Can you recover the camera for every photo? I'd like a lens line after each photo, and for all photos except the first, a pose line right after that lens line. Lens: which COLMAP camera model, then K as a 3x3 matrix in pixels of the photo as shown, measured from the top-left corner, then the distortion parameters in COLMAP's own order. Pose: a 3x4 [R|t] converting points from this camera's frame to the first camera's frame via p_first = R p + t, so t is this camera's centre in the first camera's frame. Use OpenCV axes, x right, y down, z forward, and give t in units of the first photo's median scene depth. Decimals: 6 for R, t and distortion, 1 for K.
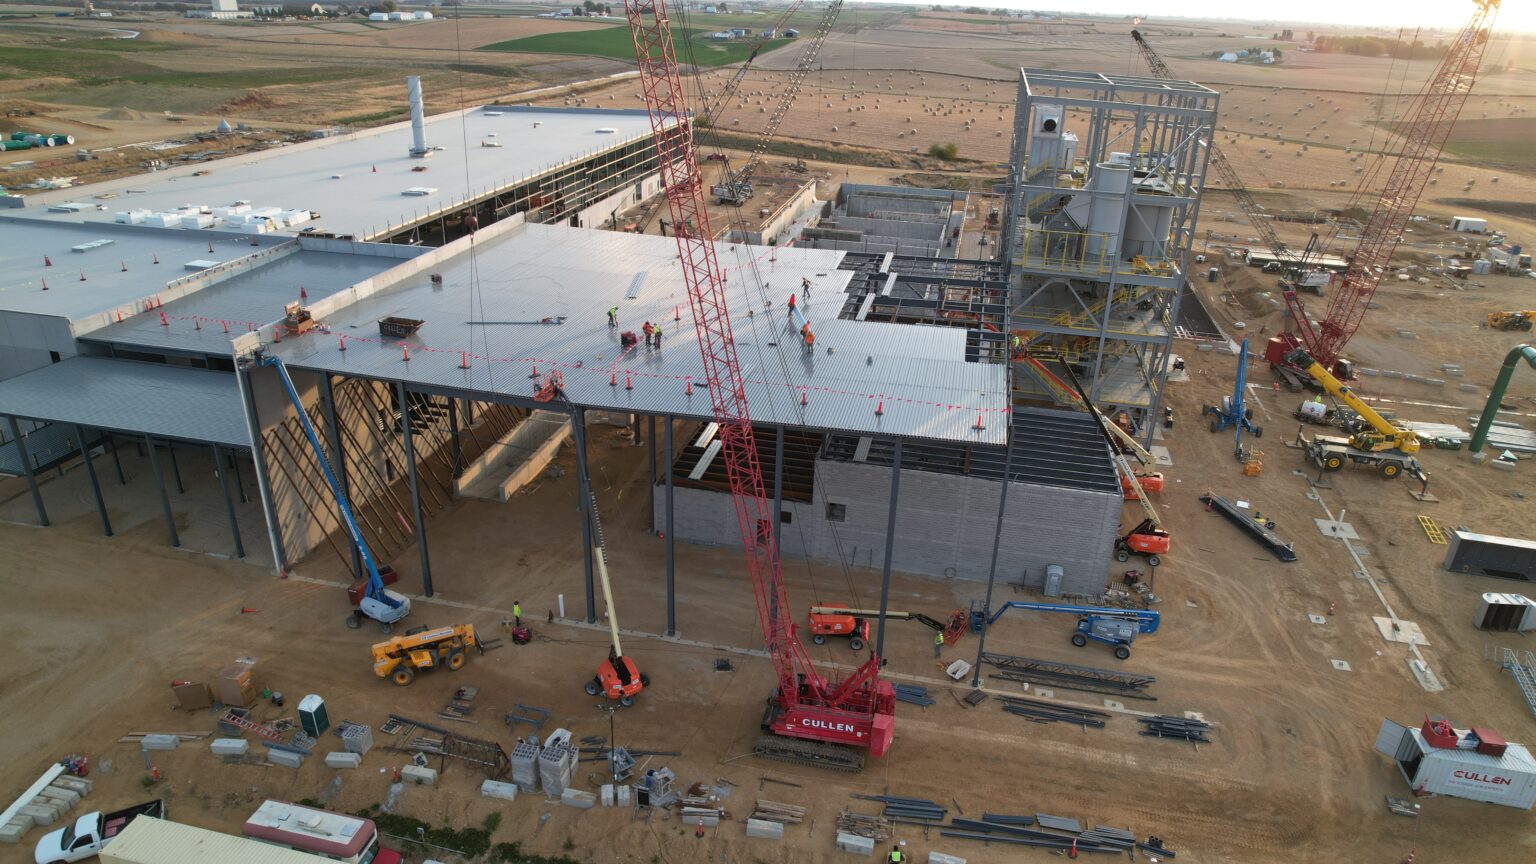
lens RADIAL K [[987.9, 0, 778.1], [0, 987.9, 432.5], [0, 0, 1]] dist [-0.080053, 0.072531]
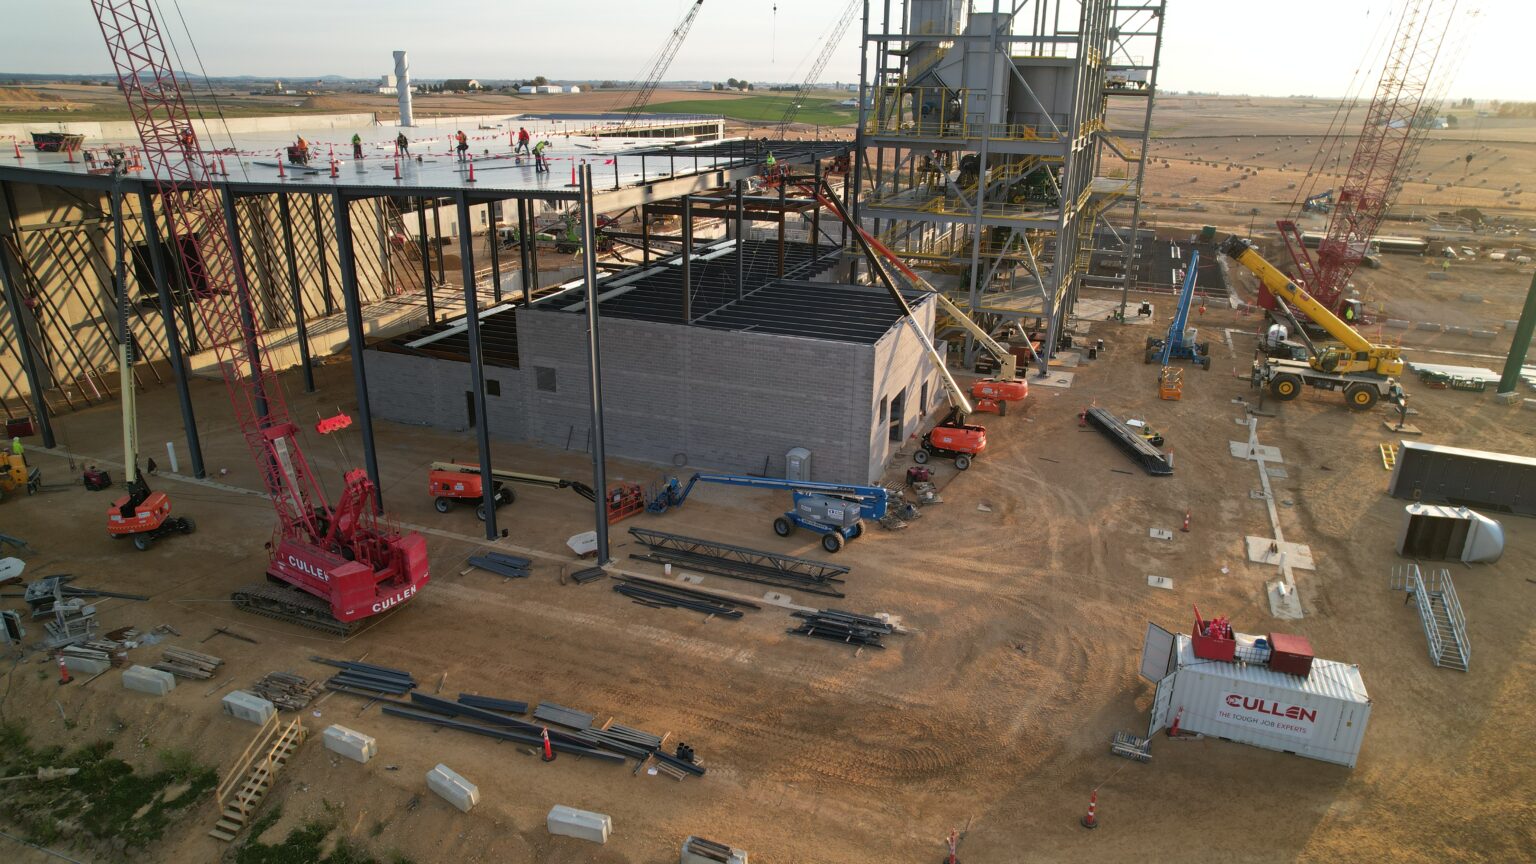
lens RADIAL K [[987.9, 0, 778.1], [0, 987.9, 432.5], [0, 0, 1]] dist [-0.080053, 0.072531]
pose [[0.988789, 0.033850, -0.145429, 0.392303], [-0.045288, 0.996073, -0.076072, 0.190381], [0.142283, 0.081805, 0.986440, 0.262207]]
